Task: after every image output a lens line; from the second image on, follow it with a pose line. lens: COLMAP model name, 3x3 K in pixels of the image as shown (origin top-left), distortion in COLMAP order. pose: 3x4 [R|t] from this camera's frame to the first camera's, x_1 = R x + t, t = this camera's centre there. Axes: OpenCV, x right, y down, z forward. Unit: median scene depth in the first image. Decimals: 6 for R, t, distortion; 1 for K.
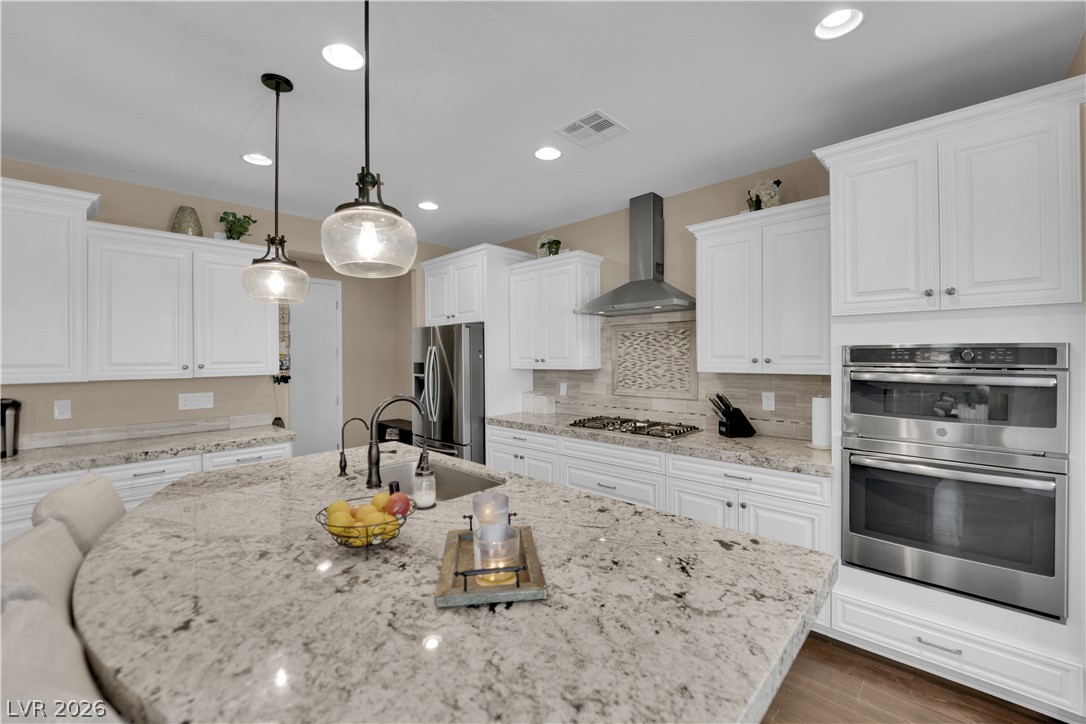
lens RADIAL K [[440.5, 0, 547.4], [0, 440.5, 356.8], [0, 0, 1]] dist [-0.007011, -0.005184]
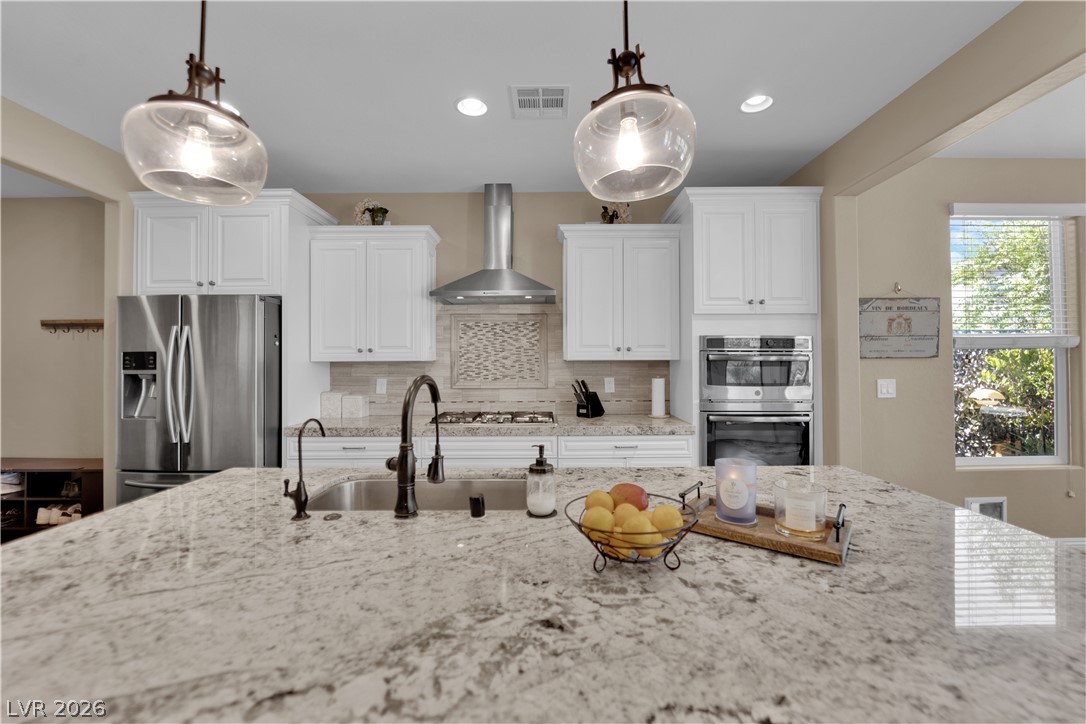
lens RADIAL K [[440.5, 0, 547.4], [0, 440.5, 356.8], [0, 0, 1]] dist [-0.007011, -0.005184]
pose [[0.726482, 0.013421, 0.687054, -0.393798], [-0.000285, 0.999815, -0.019228, 0.042474], [-0.687185, 0.013773, 0.726352, 0.218180]]
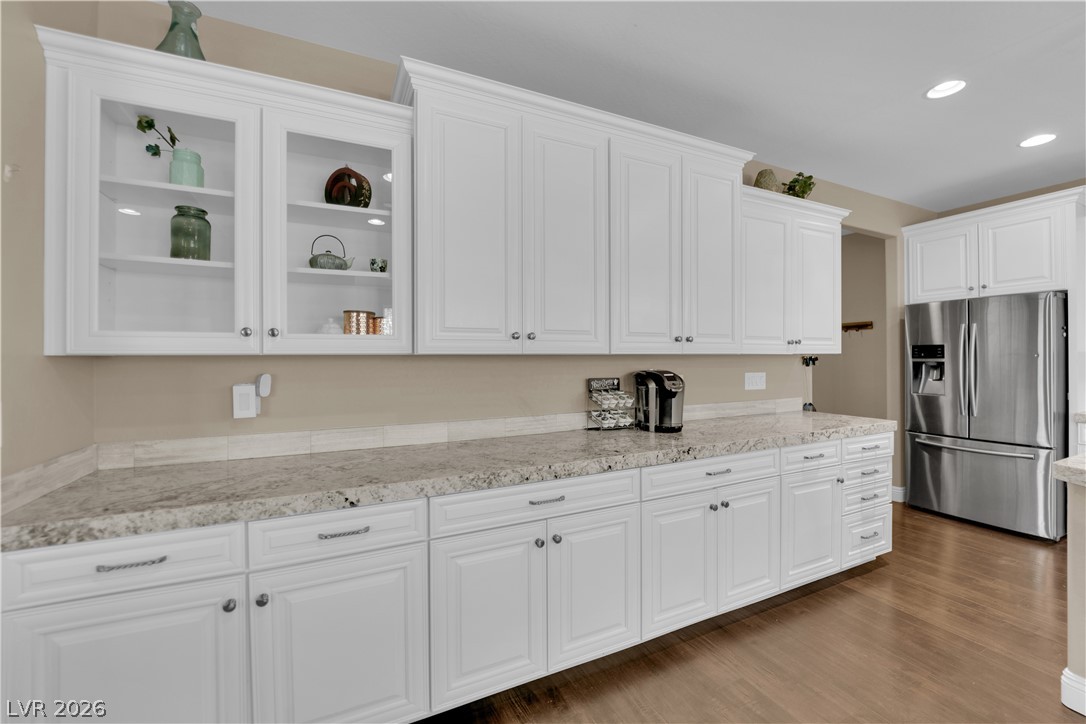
lens RADIAL K [[440.5, 0, 547.4], [0, 440.5, 356.8], [0, 0, 1]] dist [-0.007011, -0.005184]
pose [[0.934220, 0.005219, -0.356659, -0.886078], [-0.005349, 0.999986, 0.000623, 0.051515], [0.356657, 0.001326, 0.934234, -0.030721]]
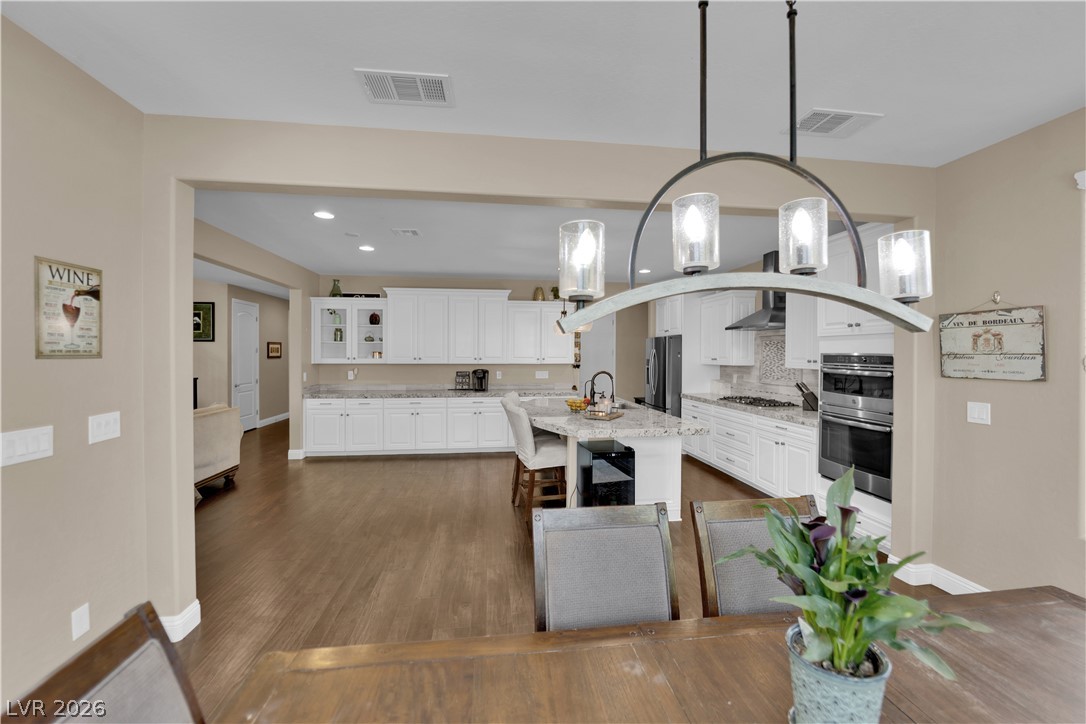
lens RADIAL K [[440.5, 0, 547.4], [0, 440.5, 356.8], [0, 0, 1]] dist [-0.007011, -0.005184]
pose [[0.780654, 0.015131, -0.624781, 0.593399], [-0.011149, 0.999885, 0.010285, -0.010971], [0.624864, -0.001064, 0.780733, -0.701021]]
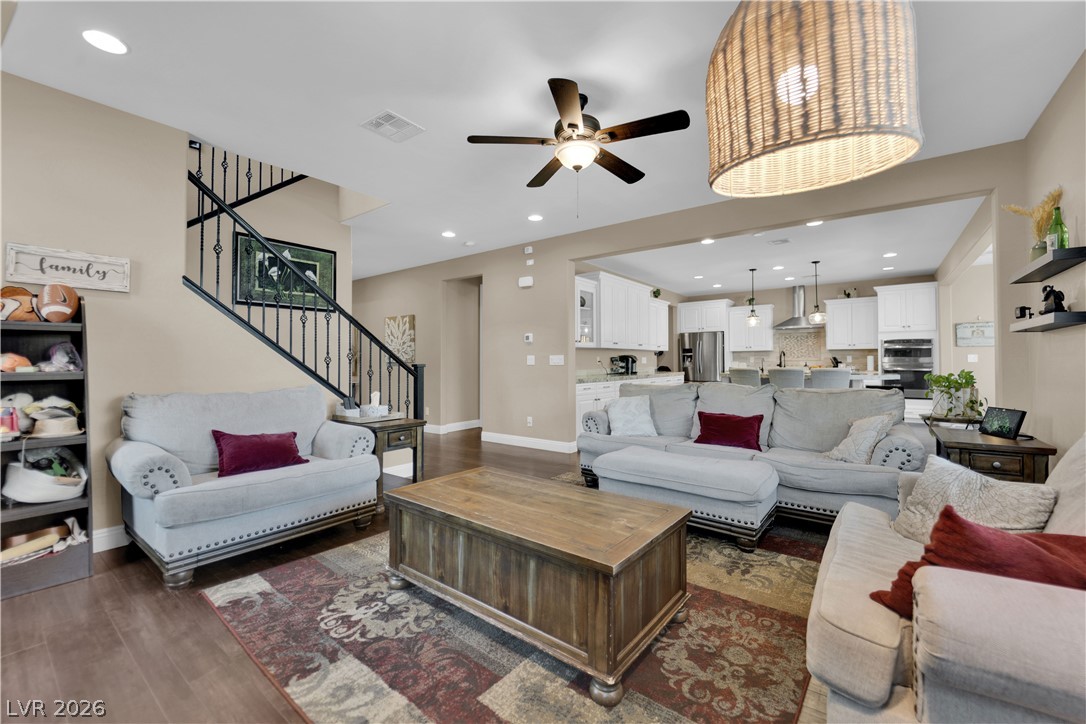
lens RADIAL K [[440.5, 0, 547.4], [0, 440.5, 356.8], [0, 0, 1]] dist [-0.007011, -0.005184]
pose [[0.993177, 0.005592, 0.116479, -1.693609], [-0.004198, 0.999917, -0.012209, 0.117078], [-0.116537, 0.011636, 0.993118, -1.556232]]
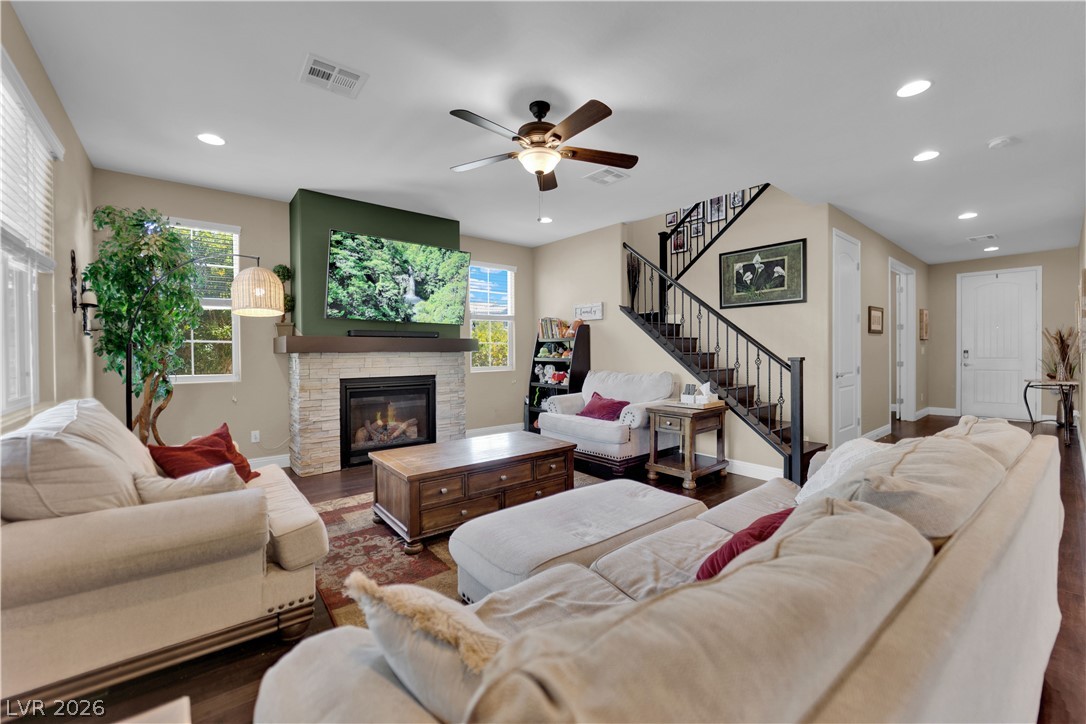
lens RADIAL K [[440.5, 0, 547.4], [0, 440.5, 356.8], [0, 0, 1]] dist [-0.007011, -0.005184]
pose [[-0.114784, 0.019842, -0.993192, -0.715636], [0.003870, 0.999802, 0.019526, 0.098604], [0.993383, -0.001602, -0.114838, -0.665269]]
